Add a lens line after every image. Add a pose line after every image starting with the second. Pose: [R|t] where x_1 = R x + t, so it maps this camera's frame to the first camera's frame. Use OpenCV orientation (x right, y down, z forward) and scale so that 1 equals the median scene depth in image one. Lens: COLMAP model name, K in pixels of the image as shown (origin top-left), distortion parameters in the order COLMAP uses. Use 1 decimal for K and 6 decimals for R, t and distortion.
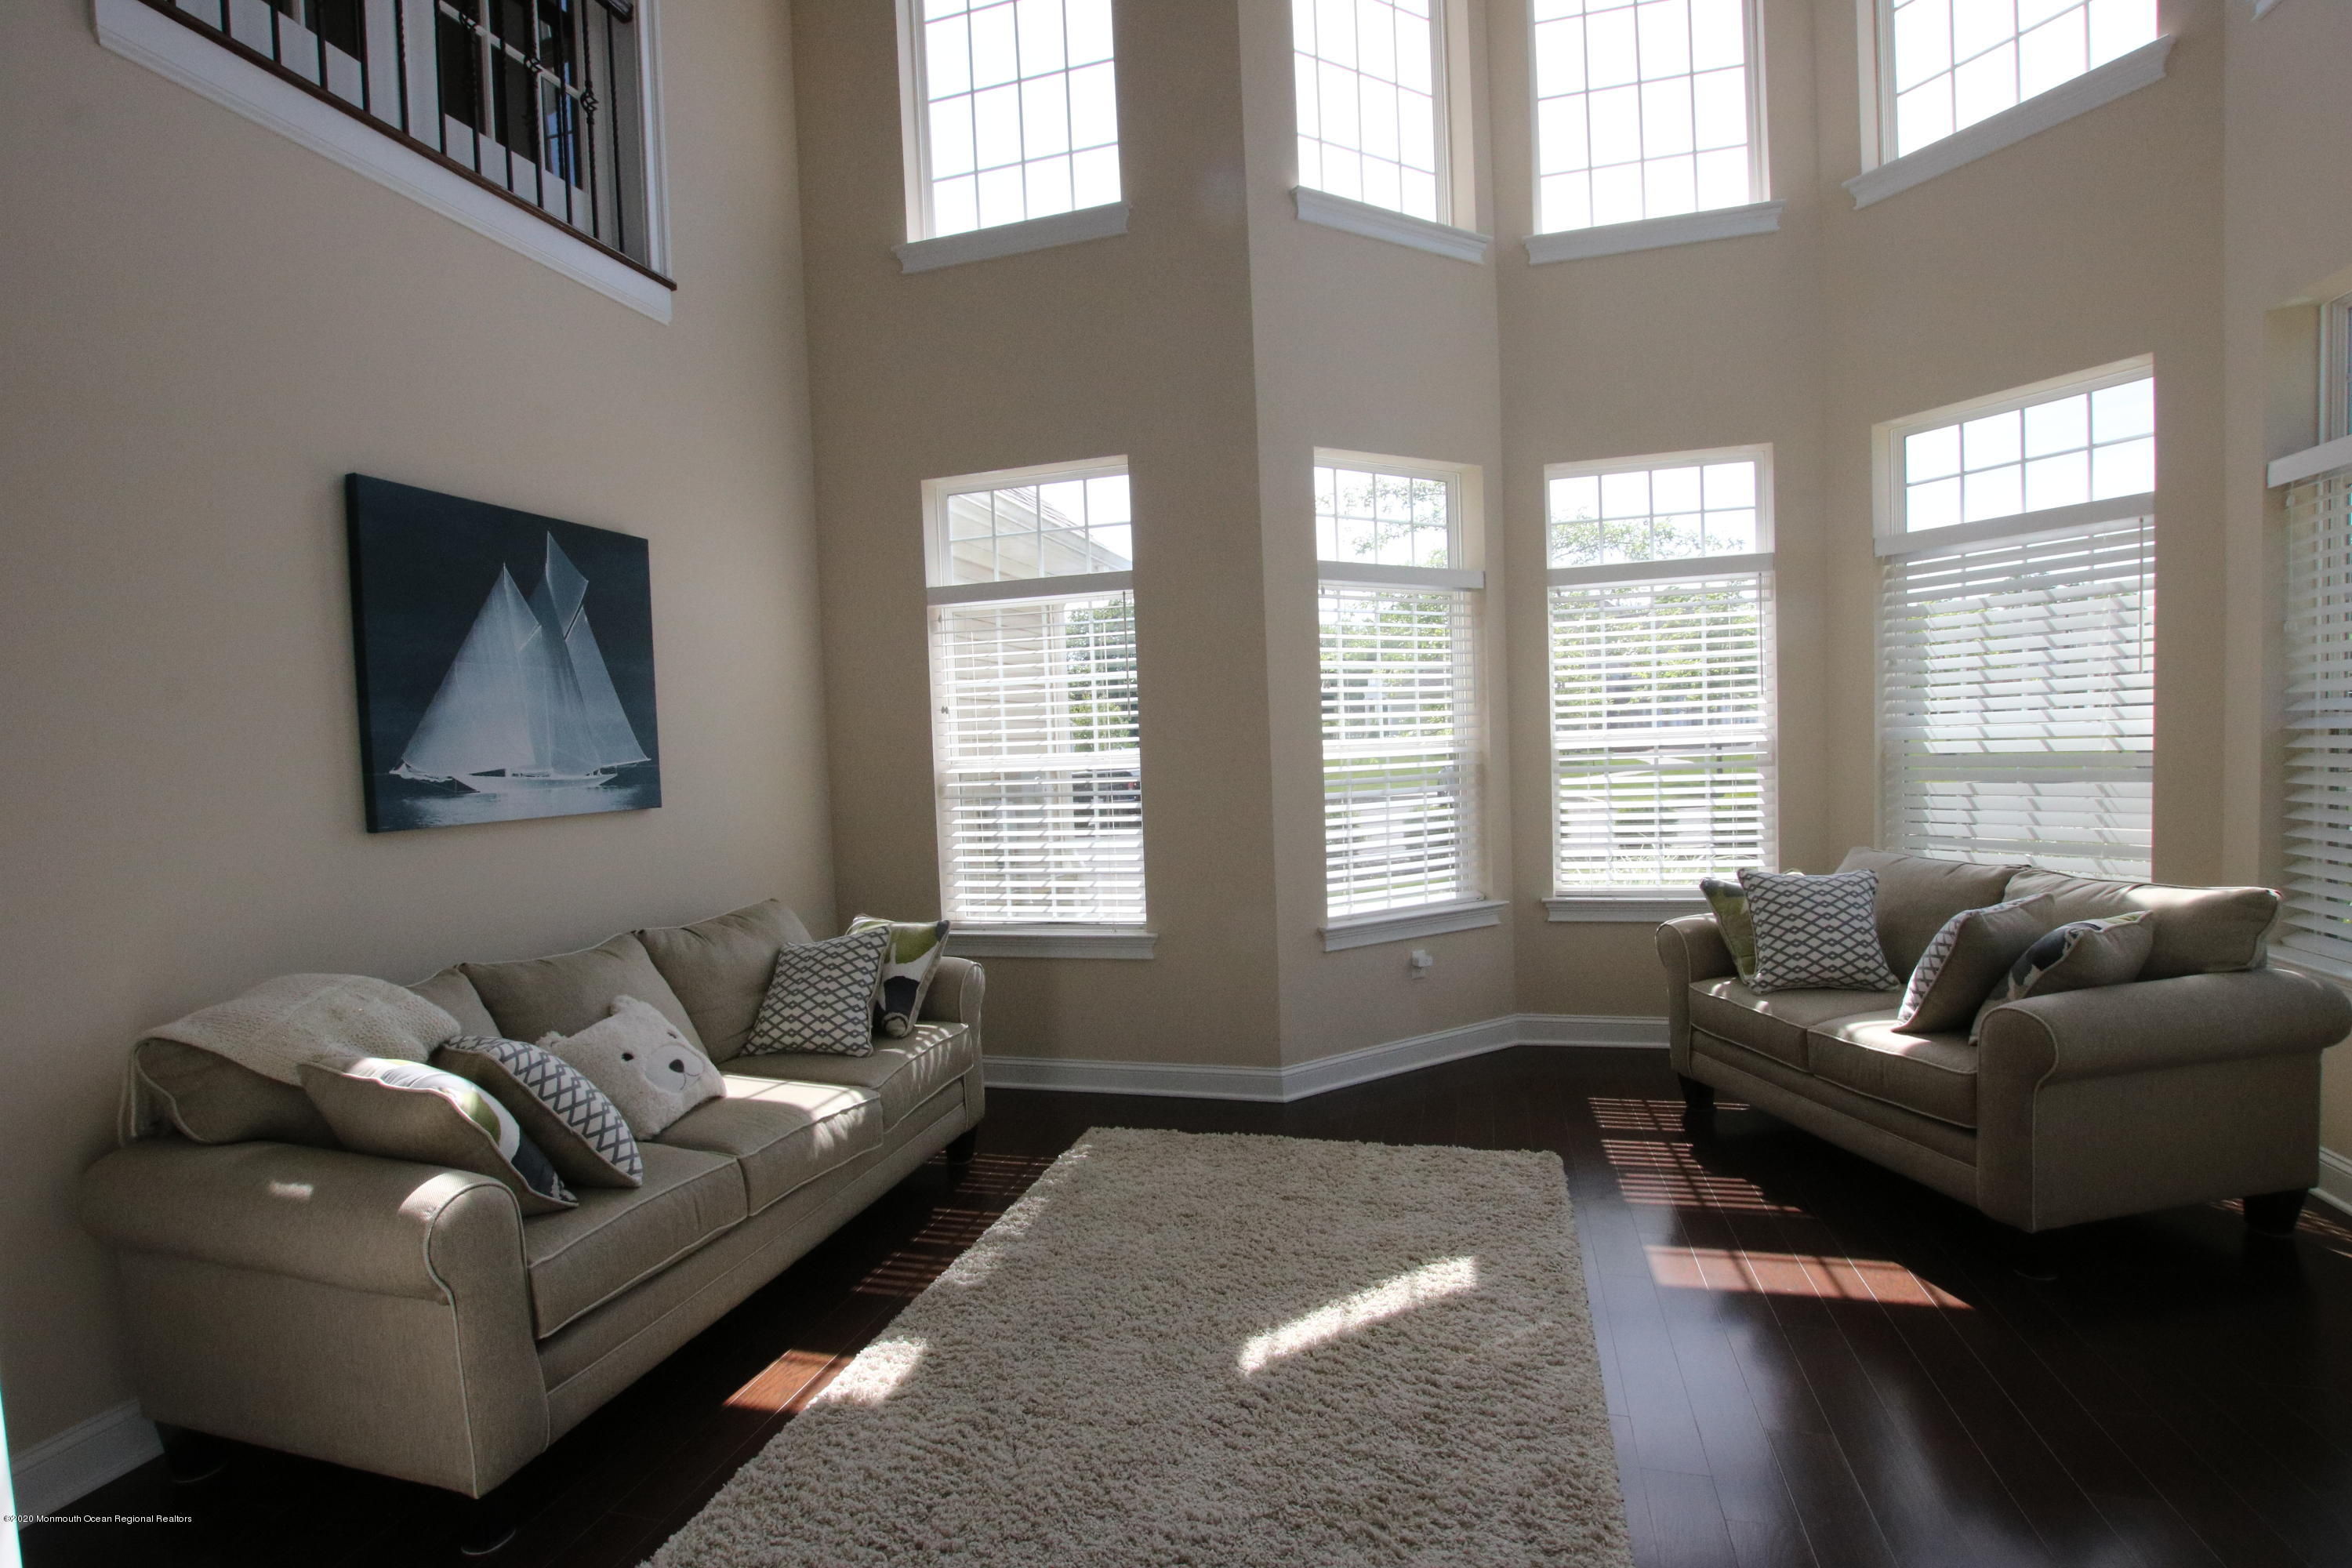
lens RADIAL K [[1091.7, 0, 1172.2], [0, 1091.7, 807.8], [0, 0, 1]] dist [-0.036396, 0.005716]
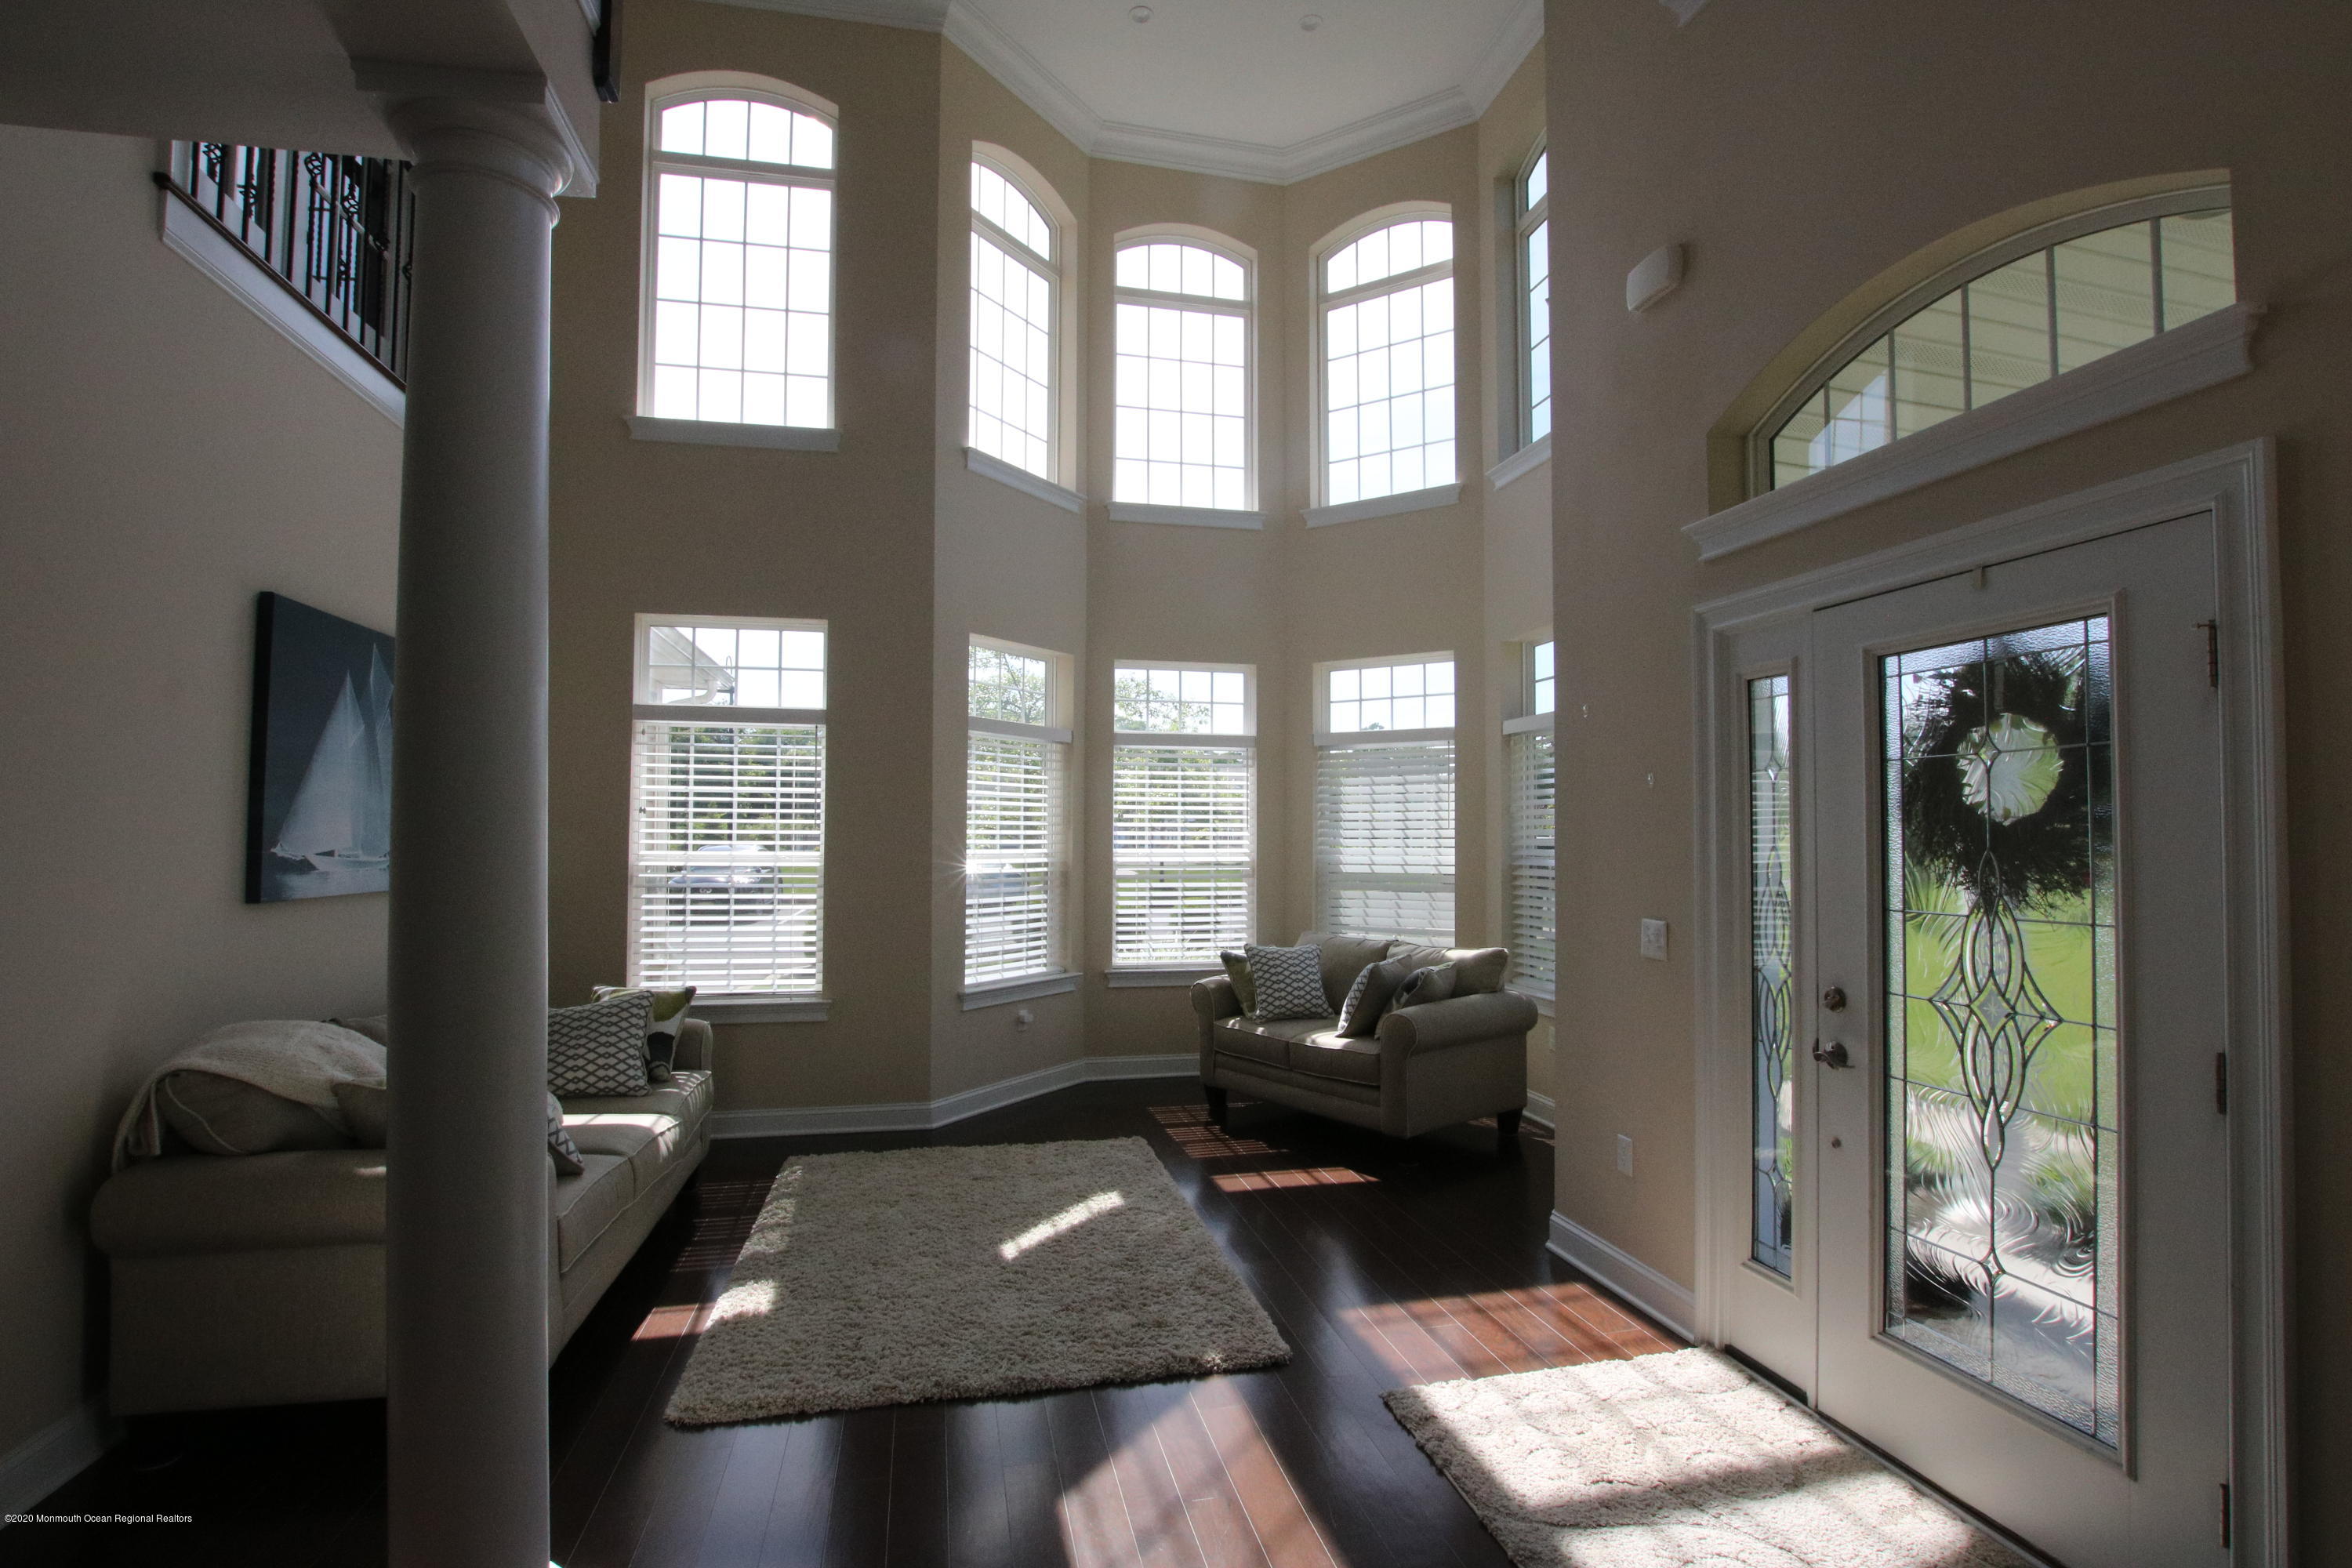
lens RADIAL K [[1091.7, 0, 1172.2], [0, 1091.7, 807.8], [0, 0, 1]] dist [-0.036396, 0.005716]
pose [[0.880127, 0.055959, 0.471429, -0.318384], [-0.011293, 0.995216, -0.097049, 0.015692], [-0.474604, 0.080092, 0.876548, -0.339445]]
